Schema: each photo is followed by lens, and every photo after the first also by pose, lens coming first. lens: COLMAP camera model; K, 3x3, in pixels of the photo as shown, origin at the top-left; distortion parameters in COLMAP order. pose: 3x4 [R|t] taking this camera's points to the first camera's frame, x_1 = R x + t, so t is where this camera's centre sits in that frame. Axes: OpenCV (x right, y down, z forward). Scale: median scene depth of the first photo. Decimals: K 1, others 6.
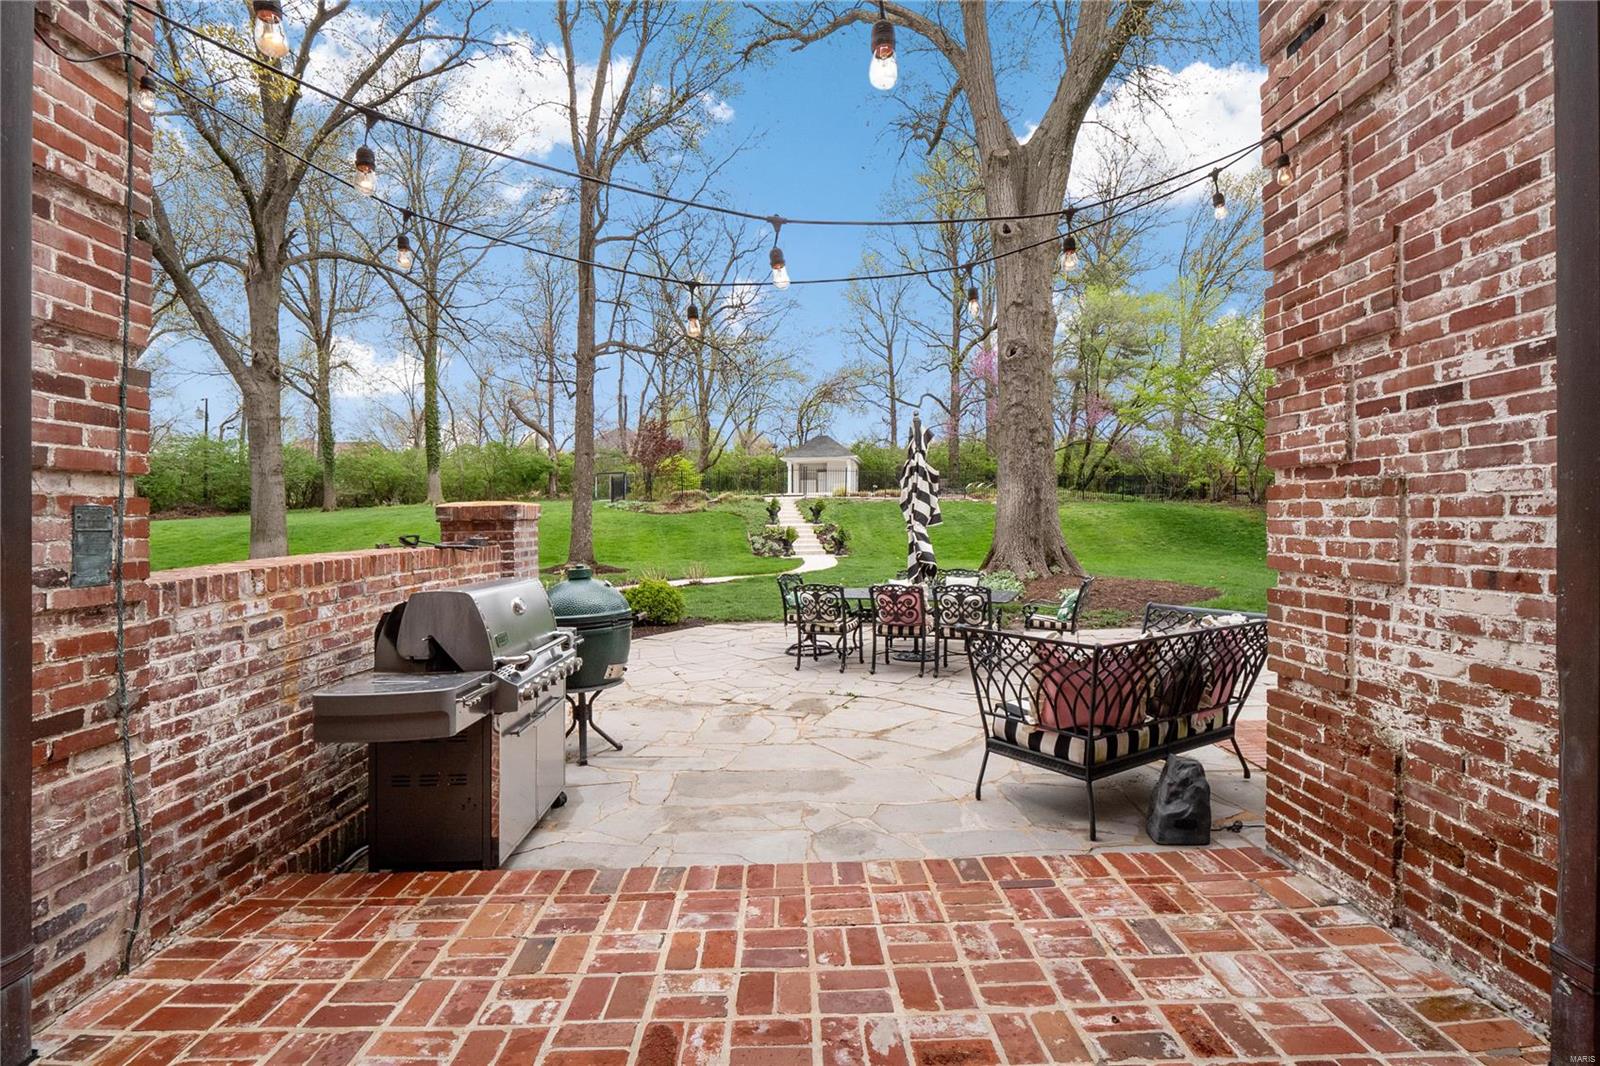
lens RADIAL K [[758.8, 0, 800.0], [0, 758.8, 533.0], [0, 0, 1]] dist [-0.000765, -0.000014]
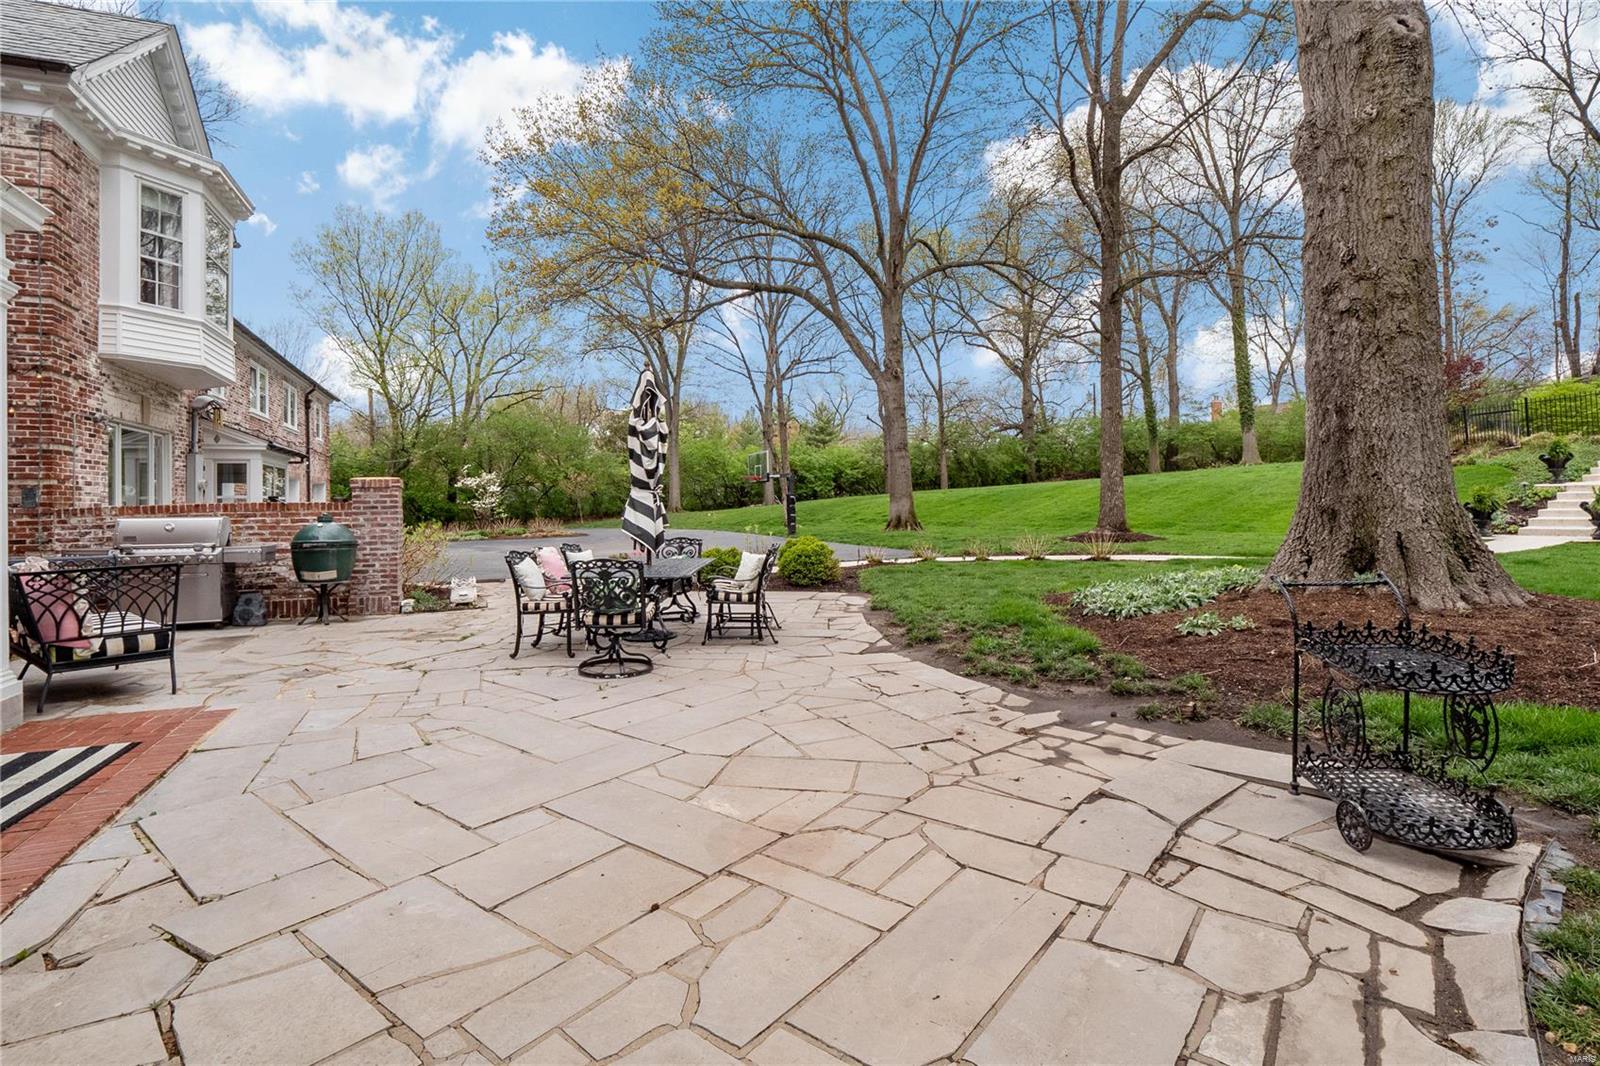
lens RADIAL K [[775.4, 0, 800.4], [0, 775.4, 492.5], [0, 0, 1]] dist [0.000479, 0.000105]
pose [[0.361110, -0.001101, -0.932523, 3.235792], [-0.003867, 0.999989, -0.002678, -0.010841], [0.932515, 0.004573, 0.361102, 2.518894]]
